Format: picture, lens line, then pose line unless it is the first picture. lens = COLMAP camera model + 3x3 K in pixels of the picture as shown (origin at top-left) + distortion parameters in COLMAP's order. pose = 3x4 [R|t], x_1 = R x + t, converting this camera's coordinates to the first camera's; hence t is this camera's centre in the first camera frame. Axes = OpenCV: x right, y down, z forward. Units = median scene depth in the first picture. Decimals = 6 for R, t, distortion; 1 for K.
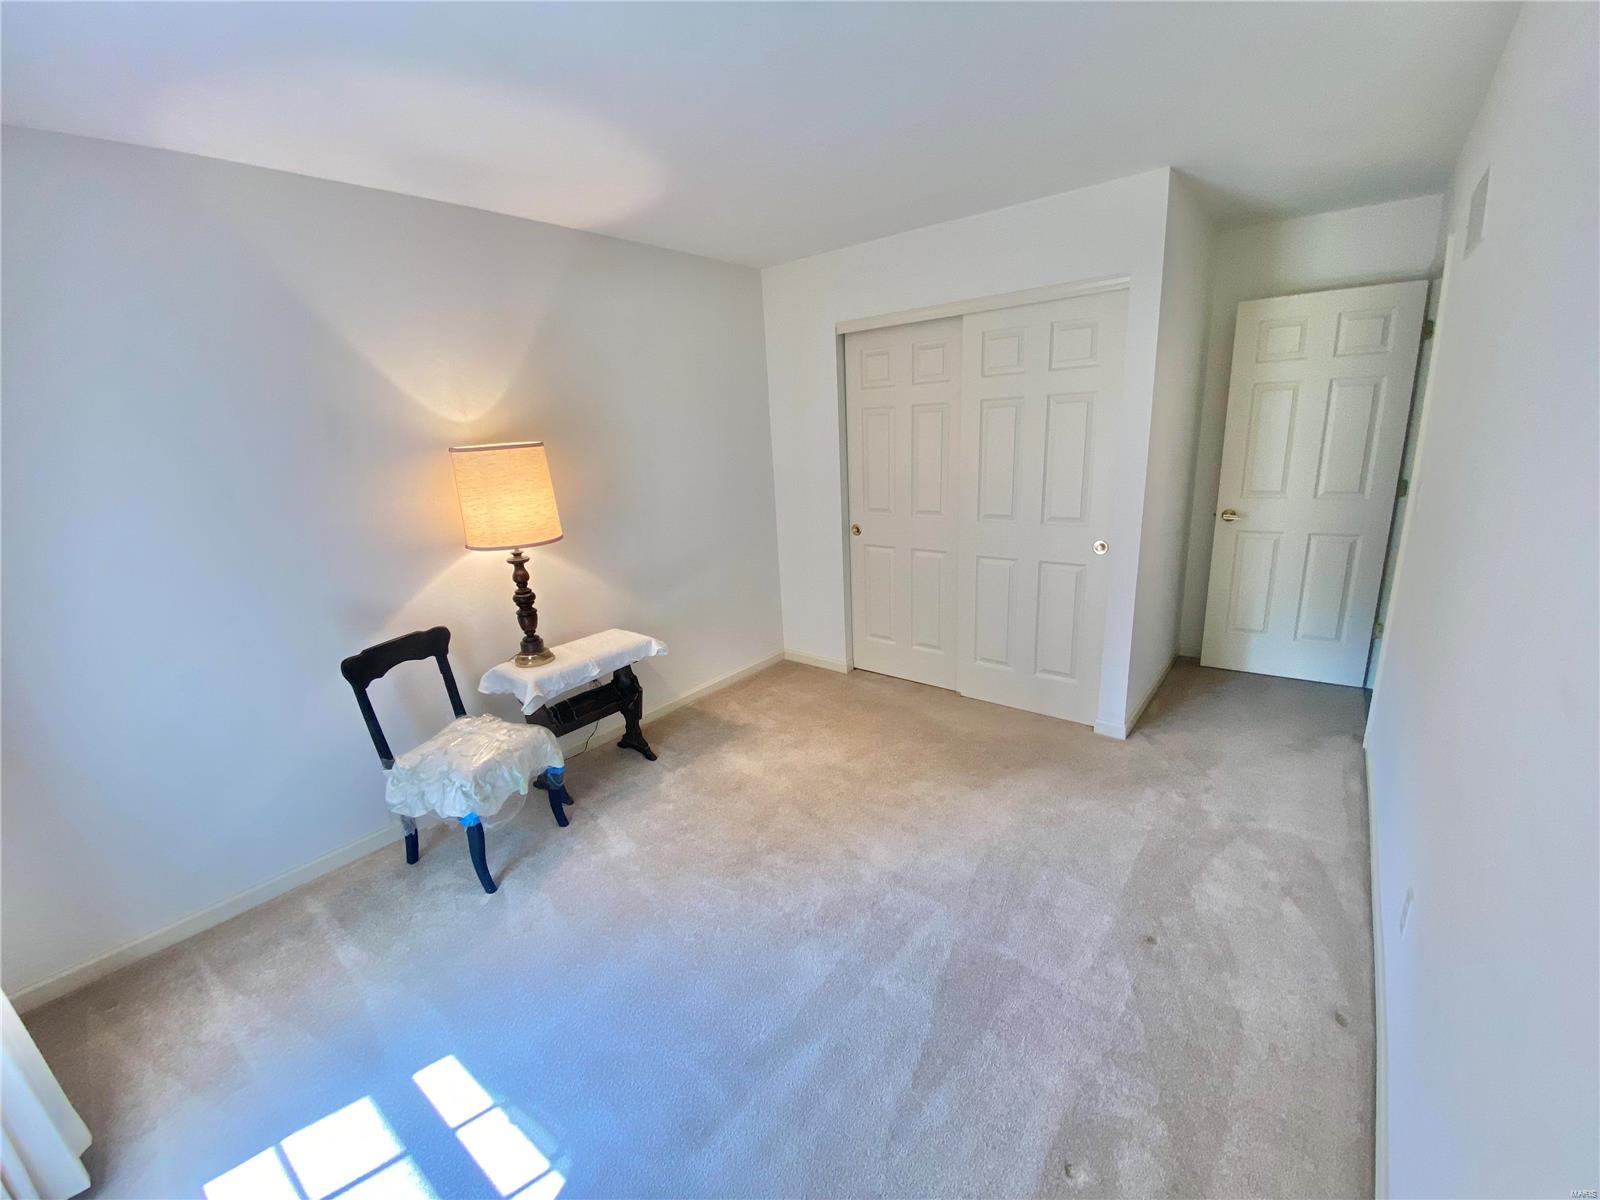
lens RADIAL K [[648.7, 0, 800.0], [0, 648.7, 600.0], [0, 0, 1]] dist [-0.033113, -0.000300]
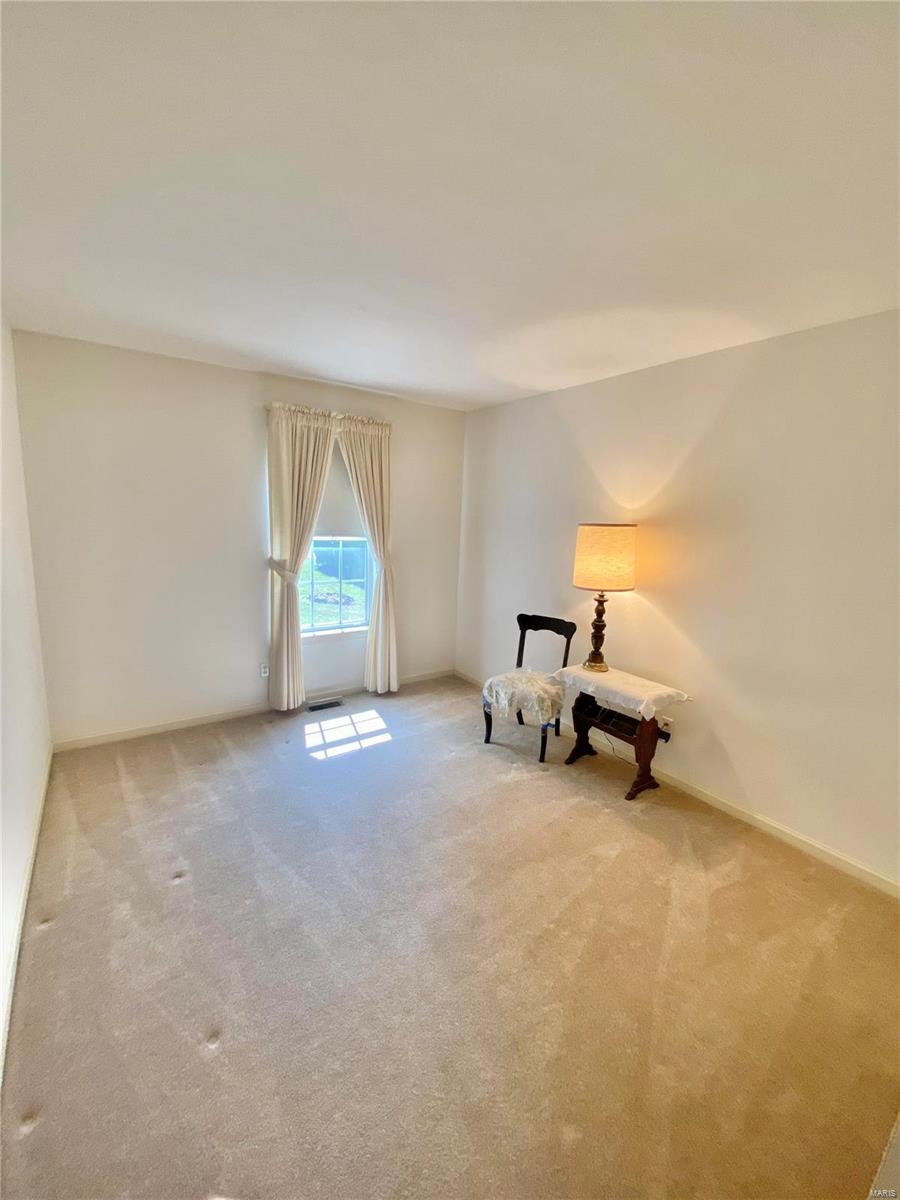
lens RADIAL K [[486.5, 0, 450.0], [0, 486.5, 600.0], [0, 0, 1]] dist [-0.033113, -0.000300]
pose [[-0.288159, 0.204242, -0.935548, 0.714109], [-0.266961, 0.921120, 0.283320, -0.284401], [0.919617, 0.331396, -0.210904, 0.907567]]
